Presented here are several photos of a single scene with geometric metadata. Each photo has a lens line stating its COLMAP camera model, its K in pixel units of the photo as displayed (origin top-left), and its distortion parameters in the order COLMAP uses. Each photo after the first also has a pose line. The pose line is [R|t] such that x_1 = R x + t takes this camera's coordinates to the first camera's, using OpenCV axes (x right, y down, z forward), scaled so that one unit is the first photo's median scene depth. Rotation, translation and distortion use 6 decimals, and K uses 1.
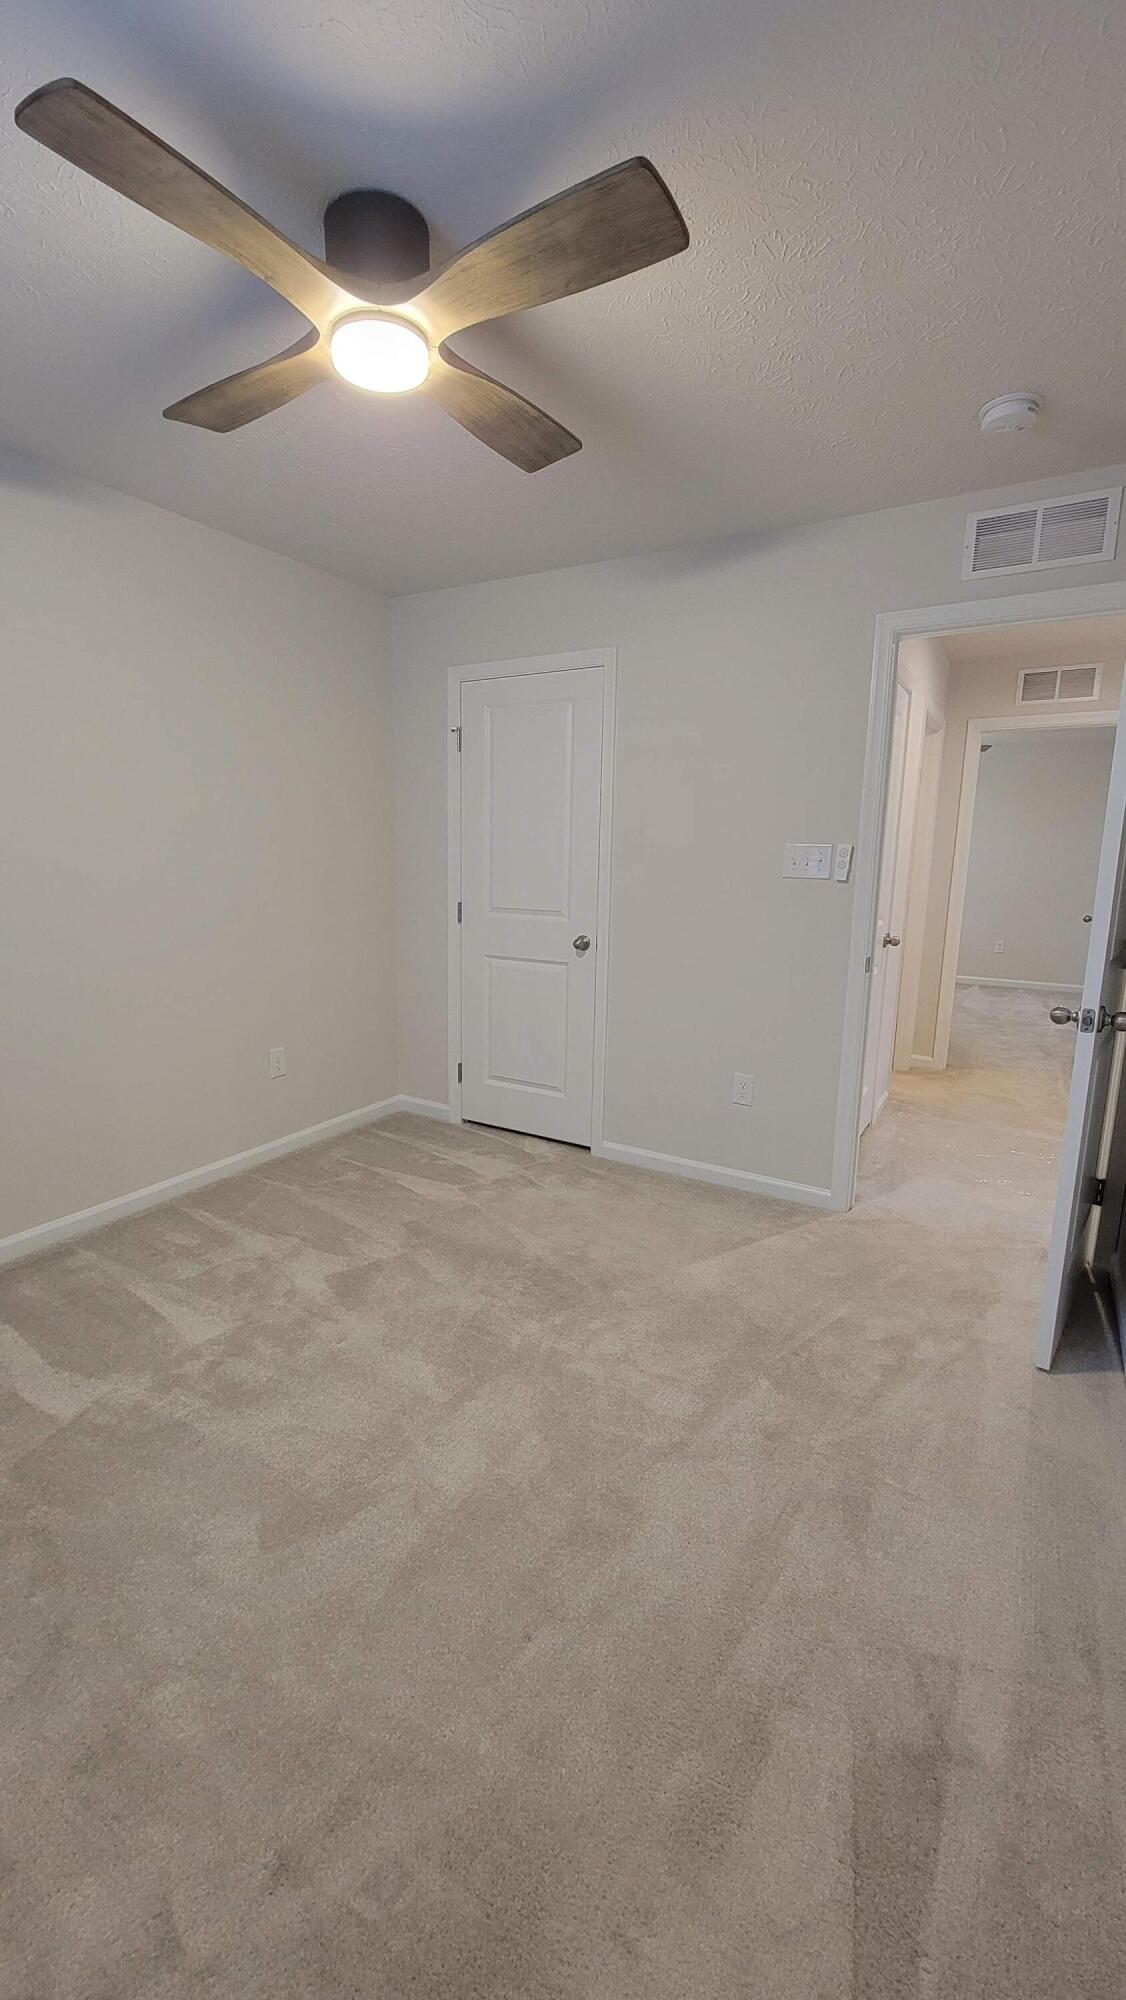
lens RADIAL K [[818.4, 0, 534.8], [0, 818.4, 967.0], [0, 0, 1]] dist [-0.007811, 0.001168]
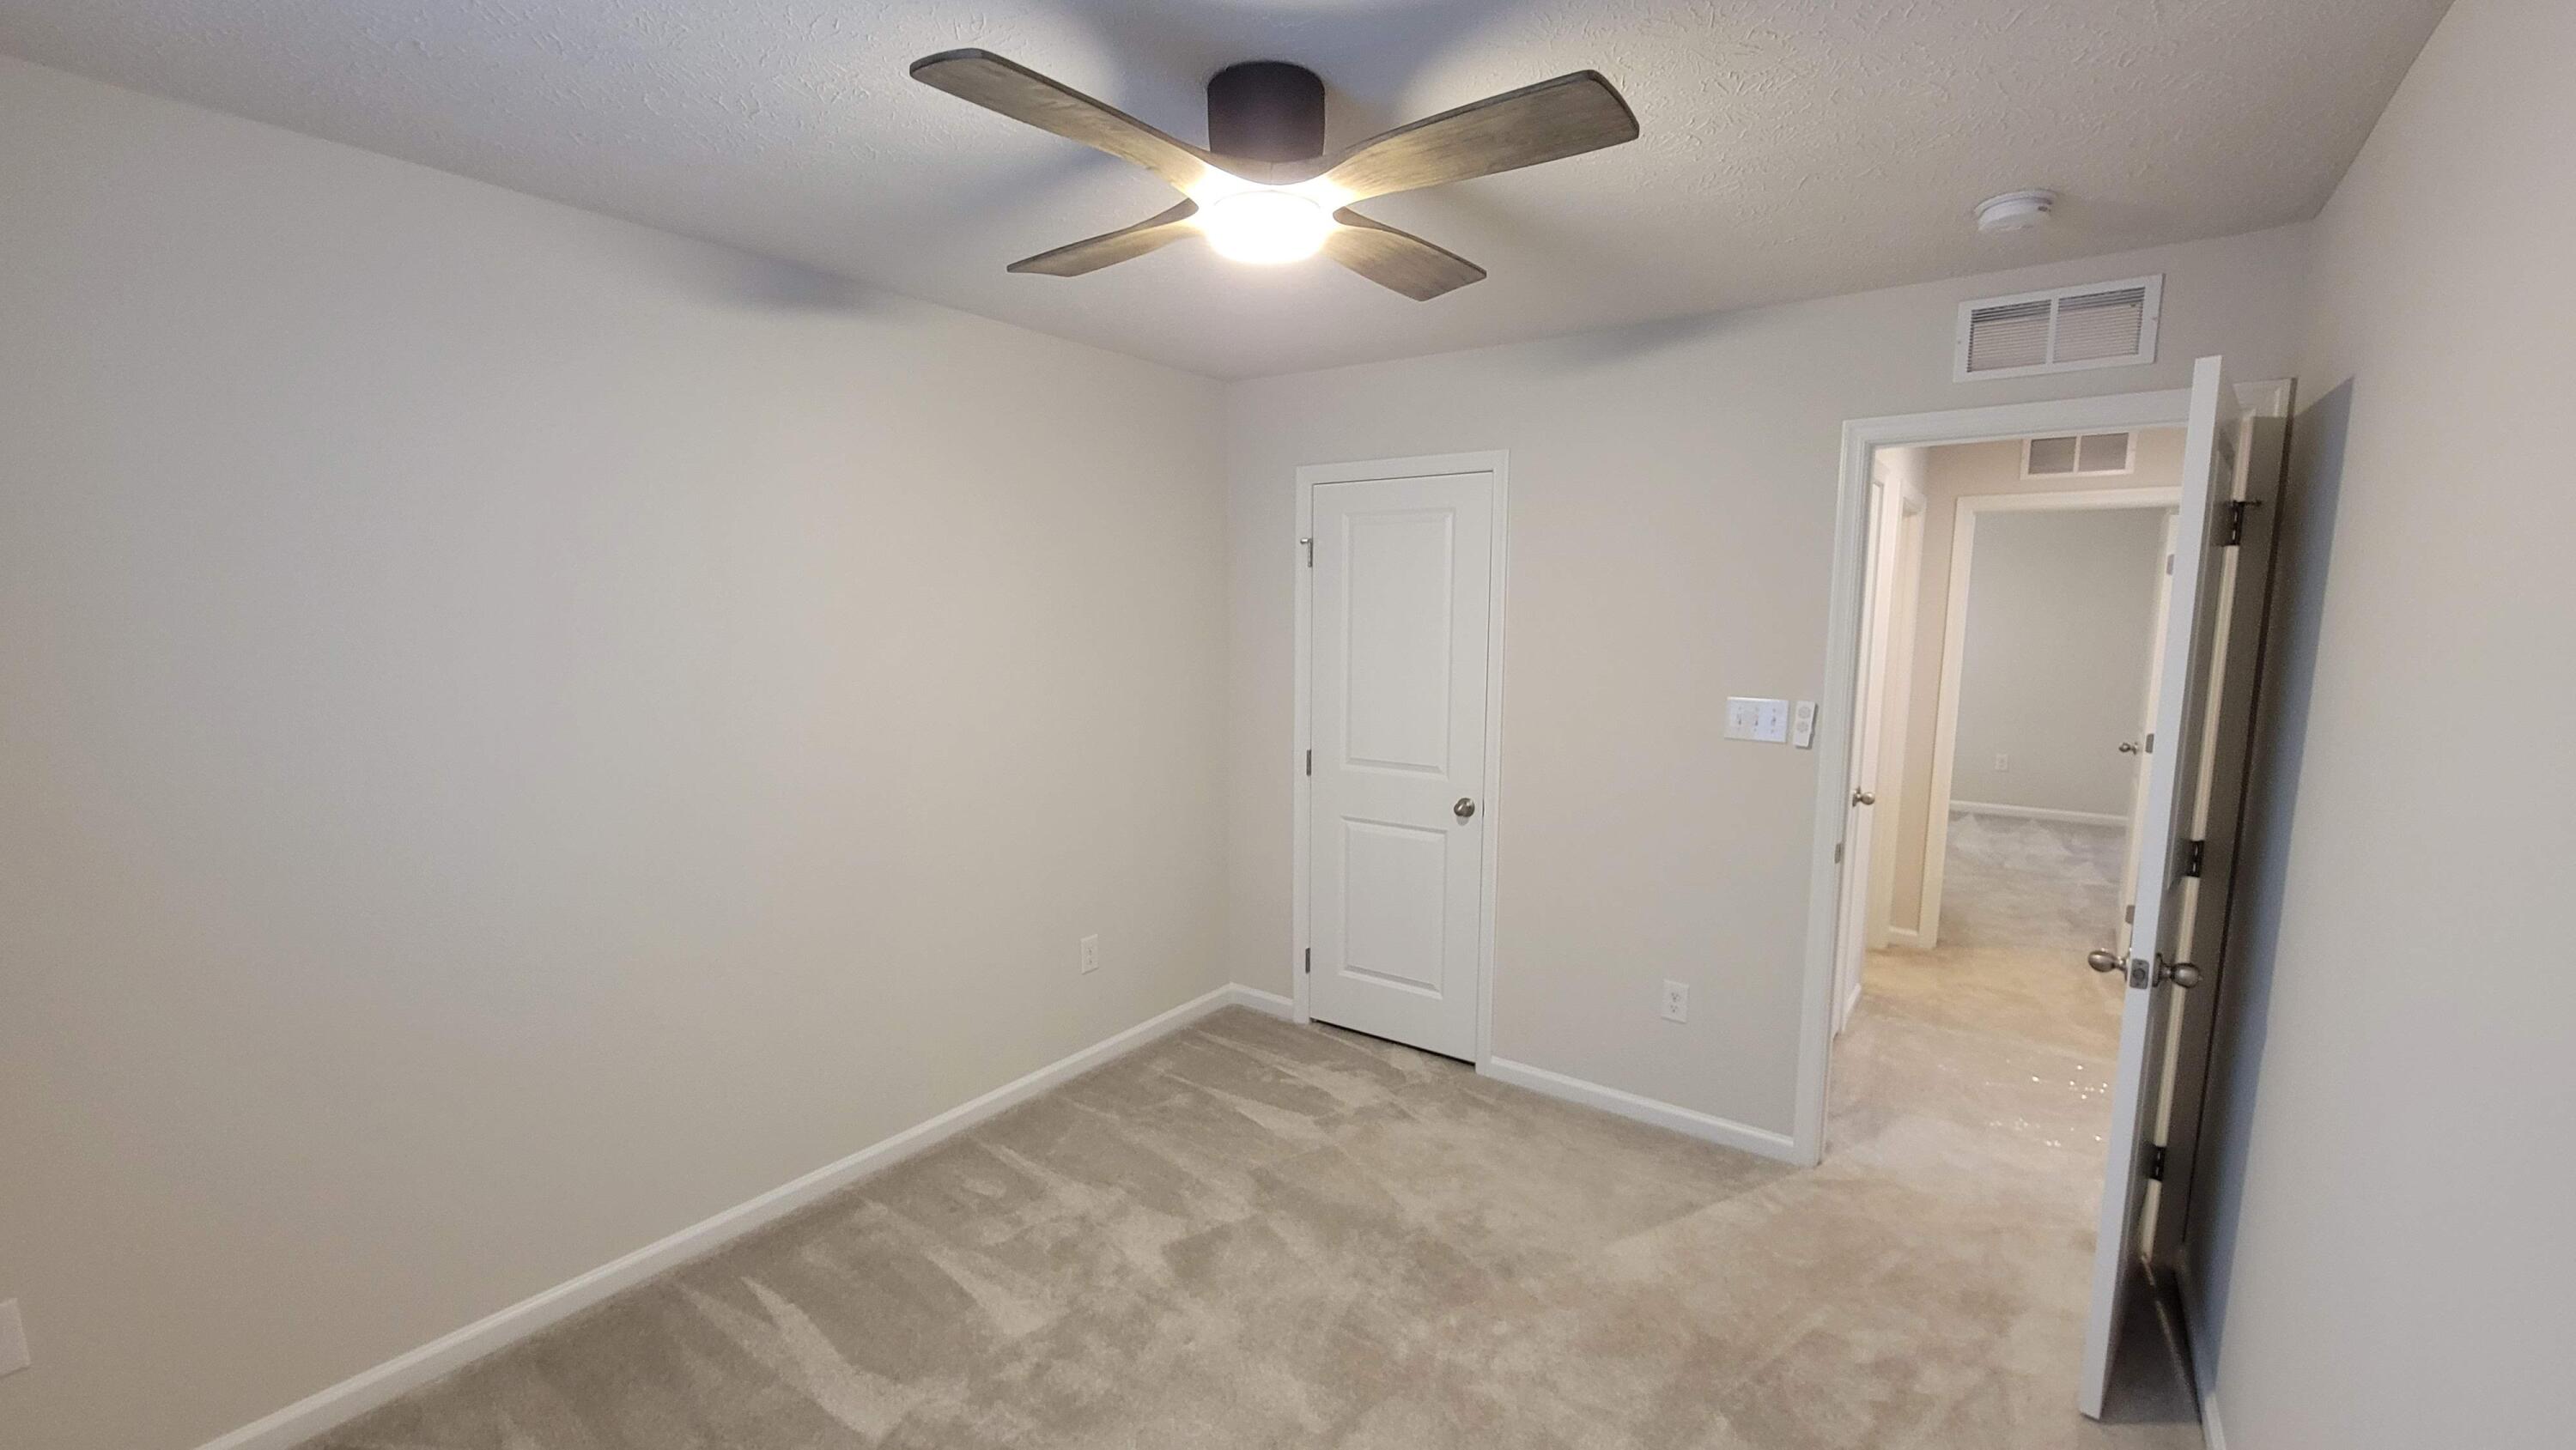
lens RADIAL K [[1054.0, 0, 1297.6], [0, 1054.0, 715.3], [0, 0, 1]] dist [-0.007811, 0.001168]
pose [[0.997540, -0.001114, -0.070088, -0.043368], [-0.001788, 0.999144, -0.041326, -0.100084], [0.070074, 0.041350, 0.996684, -0.053987]]
